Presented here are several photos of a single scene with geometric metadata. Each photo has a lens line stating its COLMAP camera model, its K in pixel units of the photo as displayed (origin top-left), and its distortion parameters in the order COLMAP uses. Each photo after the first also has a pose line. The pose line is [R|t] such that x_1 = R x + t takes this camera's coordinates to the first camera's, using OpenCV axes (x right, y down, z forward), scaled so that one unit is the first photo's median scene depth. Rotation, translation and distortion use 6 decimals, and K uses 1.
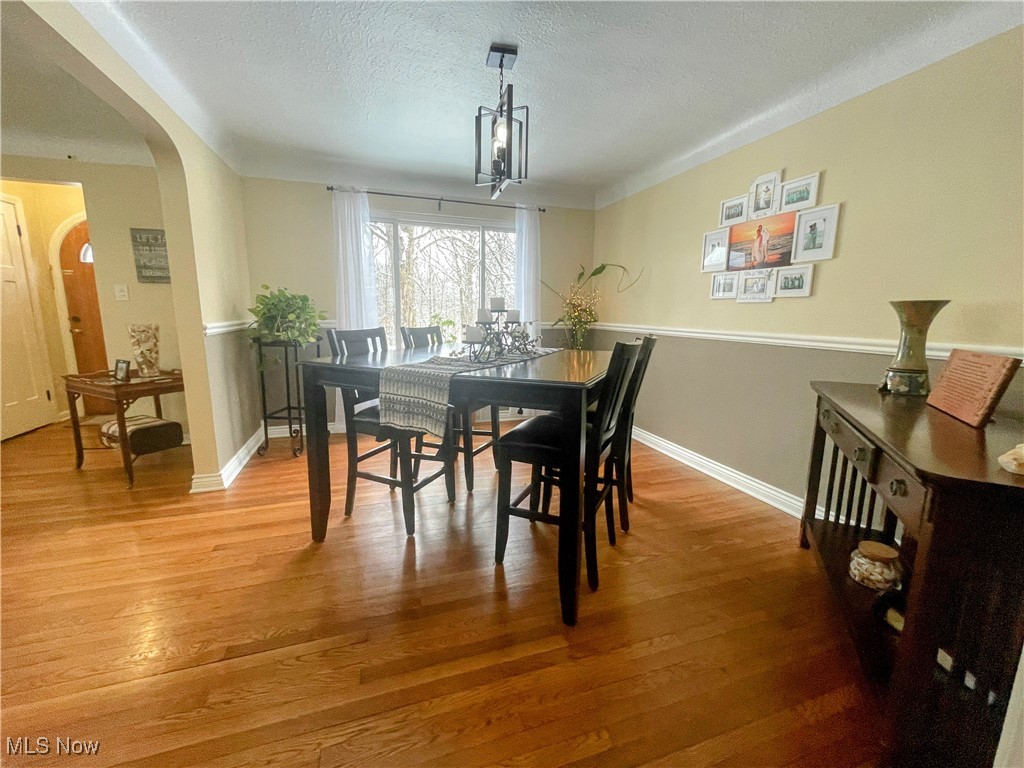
lens RADIAL K [[414.9, 0, 512.0], [0, 414.9, 384.0], [0, 0, 1]] dist [-0.003046, -0.000282]
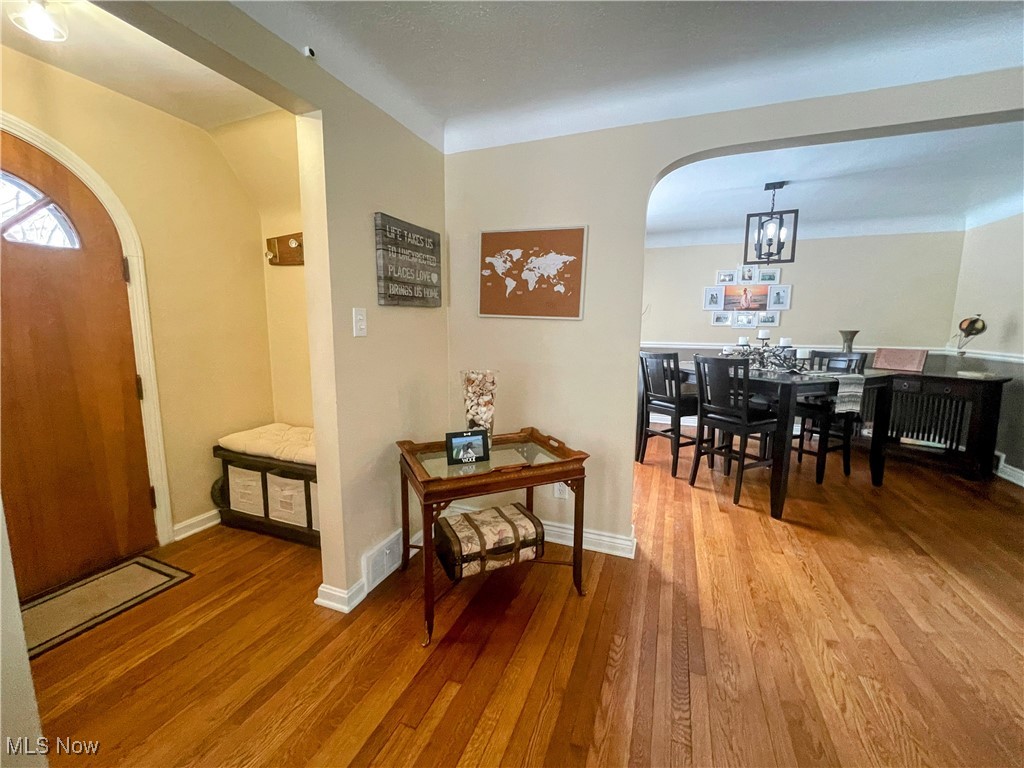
lens RADIAL K [[414.9, 0, 512.0], [0, 414.9, 384.0], [0, 0, 1]] dist [-0.003046, -0.000282]
pose [[0.637254, -0.117568, 0.761633, -1.605508], [0.133746, 0.990170, 0.040942, -0.171889], [-0.758960, 0.075775, 0.646714, 0.627592]]
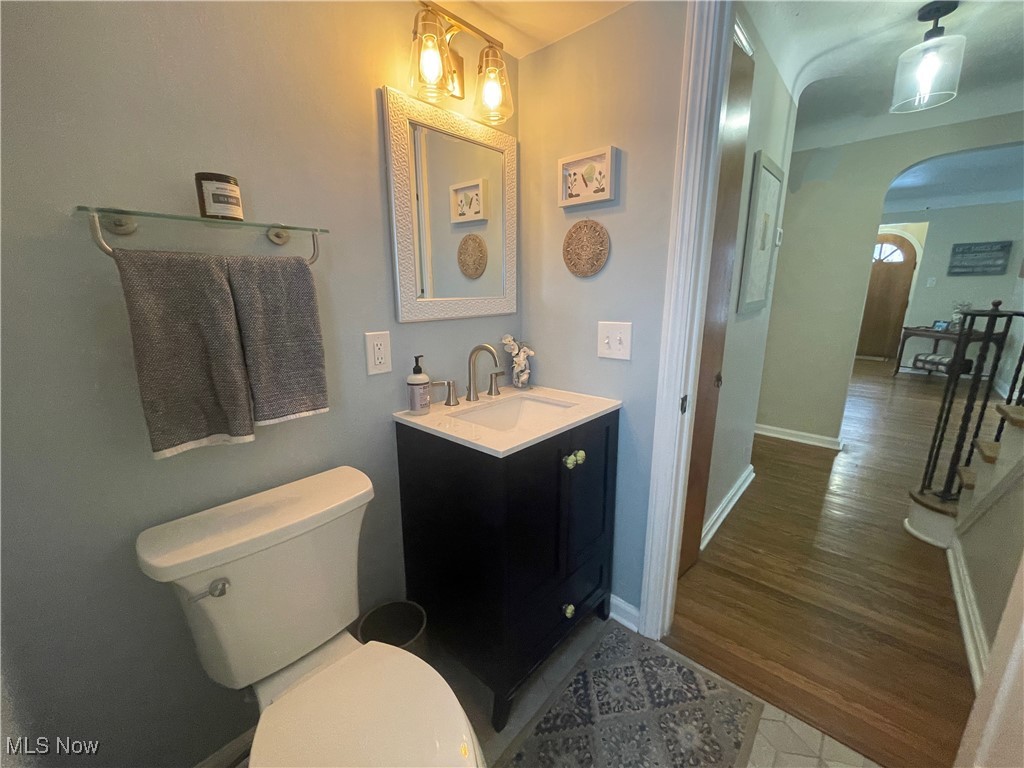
lens RADIAL K [[414.9, 0, 512.0], [0, 414.9, 384.0], [0, 0, 1]] dist [-0.003046, -0.000282]
pose [[0.502806, 0.187254, -0.843873, -0.373308], [-0.135107, 0.981280, 0.137243, 0.248550], [0.853775, 0.045007, 0.518693, -1.753778]]
